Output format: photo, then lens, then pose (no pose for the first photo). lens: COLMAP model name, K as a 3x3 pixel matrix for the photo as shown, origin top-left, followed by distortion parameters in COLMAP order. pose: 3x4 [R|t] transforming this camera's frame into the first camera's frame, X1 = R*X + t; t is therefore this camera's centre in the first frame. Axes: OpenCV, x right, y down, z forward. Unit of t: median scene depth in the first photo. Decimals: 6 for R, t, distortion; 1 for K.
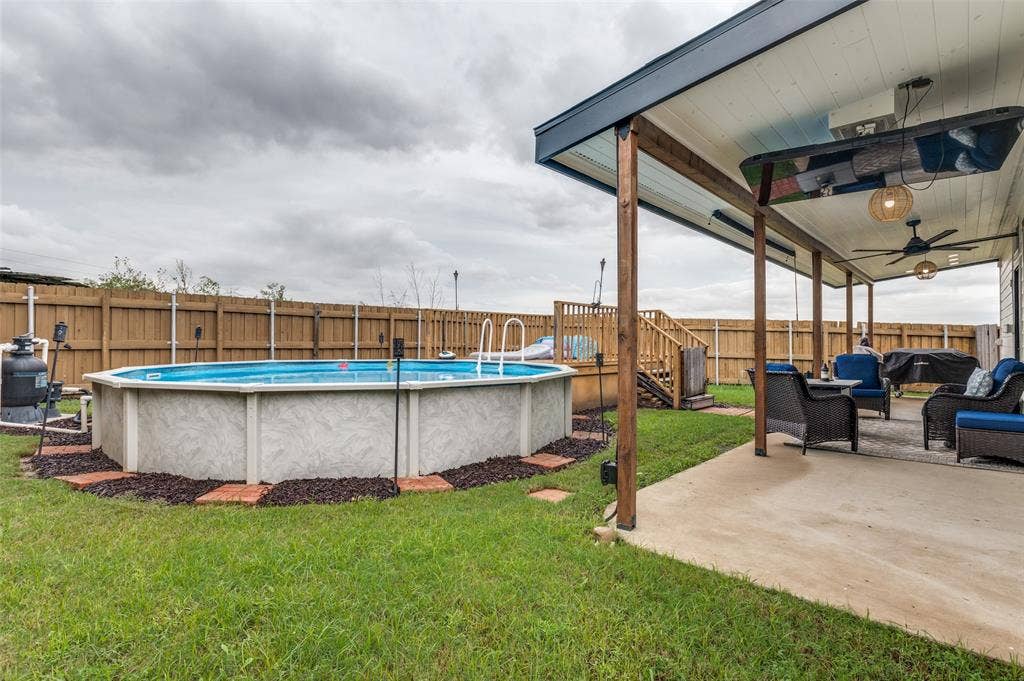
lens RADIAL K [[484.4, 0, 512.7], [0, 484.4, 338.4], [0, 0, 1]] dist [-0.013510, 0.000970]
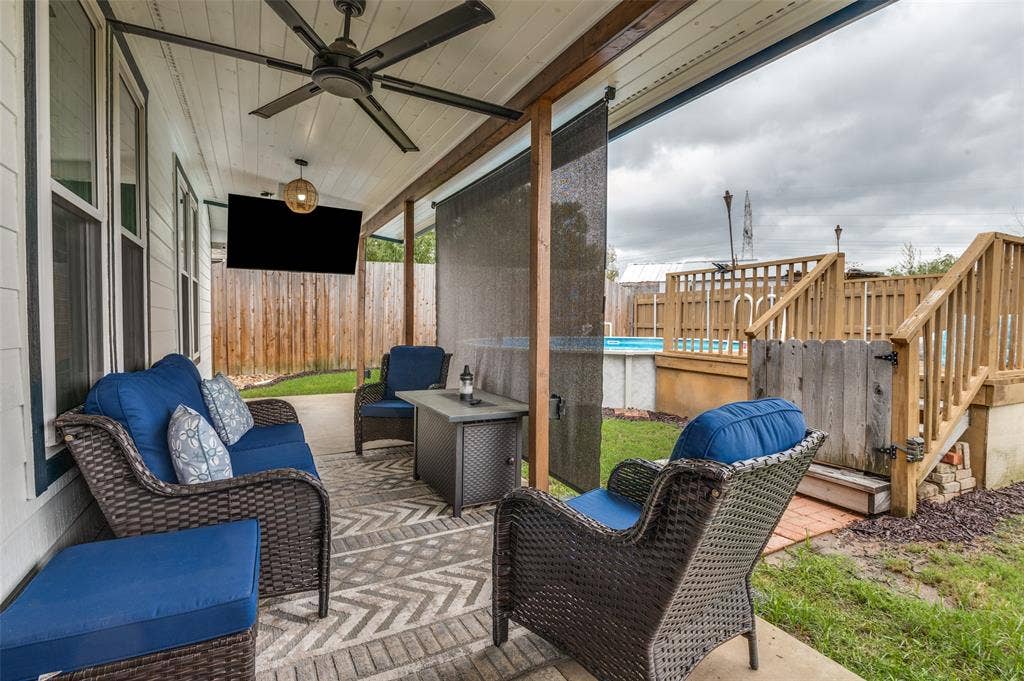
lens RADIAL K [[484.4, 0, 512.2], [0, 484.4, 338.1], [0, 0, 1]] dist [-0.013510, 0.000970]
pose [[-0.325025, 0.031946, -0.945166, 0.970294], [0.001177, 0.999442, 0.033376, 0.003296], [0.945705, 0.009736, -0.324881, 1.051259]]
